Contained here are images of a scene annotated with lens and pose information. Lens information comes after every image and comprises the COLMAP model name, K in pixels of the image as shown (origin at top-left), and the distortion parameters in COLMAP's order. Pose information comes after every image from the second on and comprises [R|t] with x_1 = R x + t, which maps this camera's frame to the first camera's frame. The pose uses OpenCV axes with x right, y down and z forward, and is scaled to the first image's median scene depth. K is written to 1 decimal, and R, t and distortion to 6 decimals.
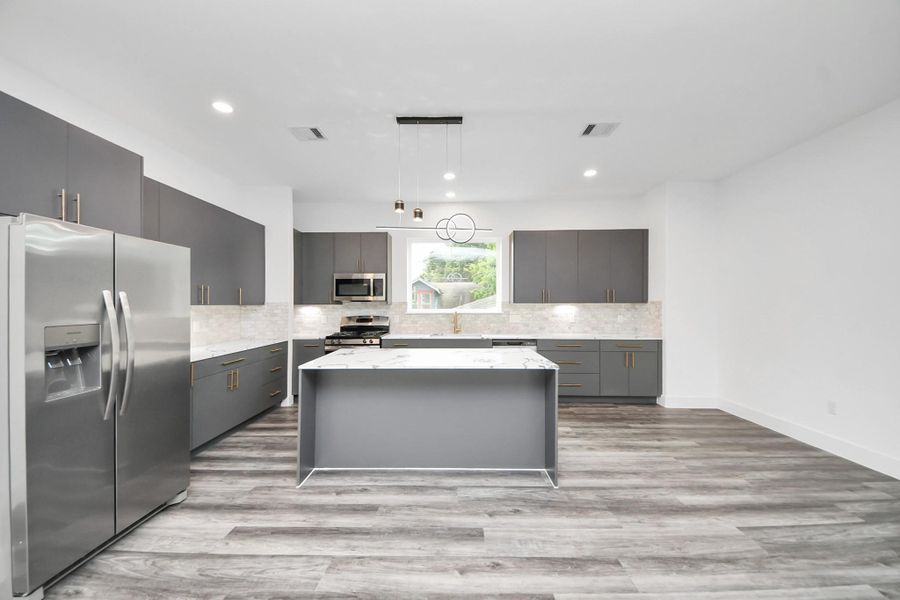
lens RADIAL K [[320.6, 0, 450.0], [0, 320.6, 305.6], [0, 0, 1]] dist [0.022228, -0.015637]
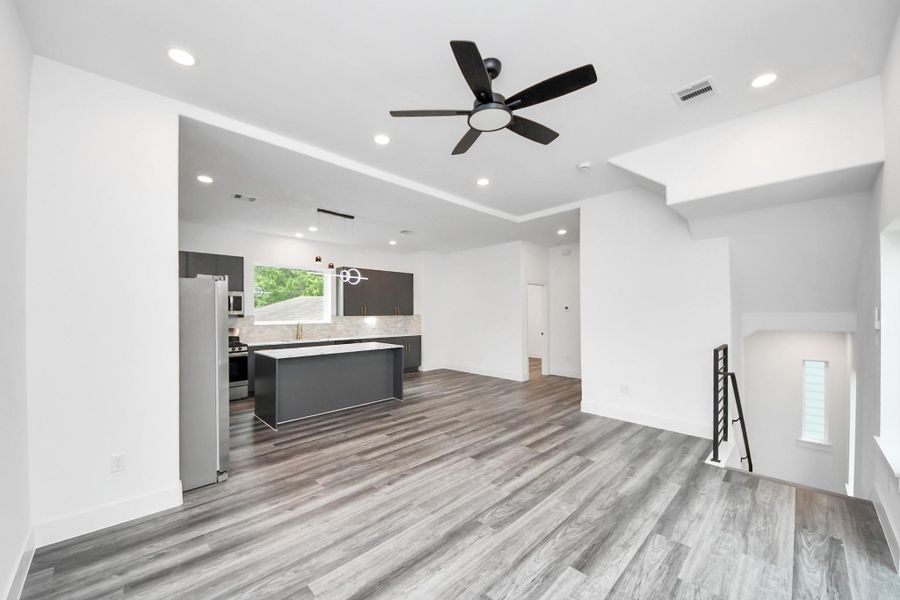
lens RADIAL K [[336.3, 0, 451.6], [0, 336.3, 311.3], [0, 0, 1]] dist [0.017723, -0.015058]
pose [[0.697205, 0.001650, 0.716870, -0.642593], [0.005683, 0.999953, -0.007829, -0.016776], [-0.716849, 0.009533, 0.697163, -0.503853]]
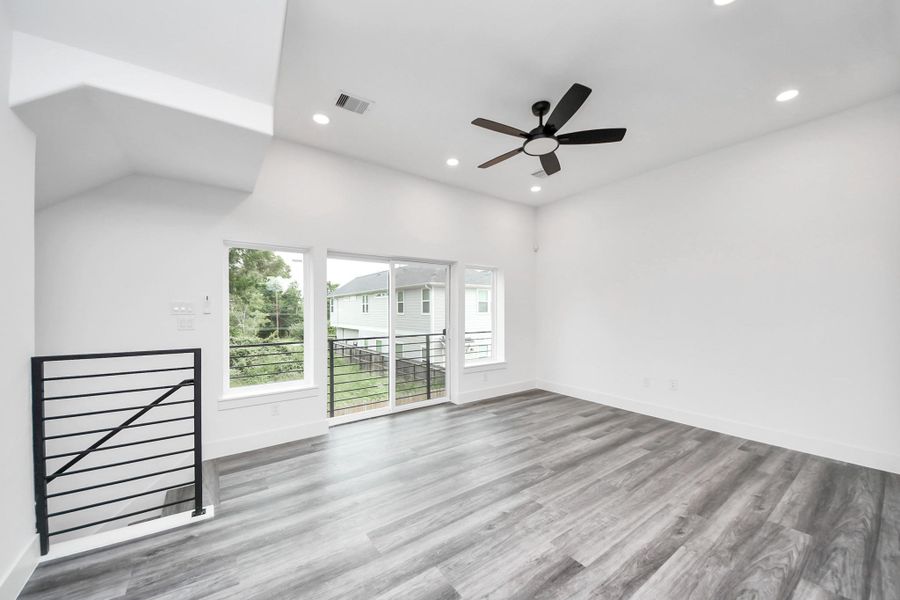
lens RADIAL K [[336.3, 0, 451.6], [0, 336.3, 311.3], [0, 0, 1]] dist [0.017723, -0.015058]
pose [[-0.795561, 0.009324, -0.605802, 0.362187], [0.003039, 0.999930, 0.011399, 0.007426], [0.605866, 0.007228, -0.795534, 0.272038]]
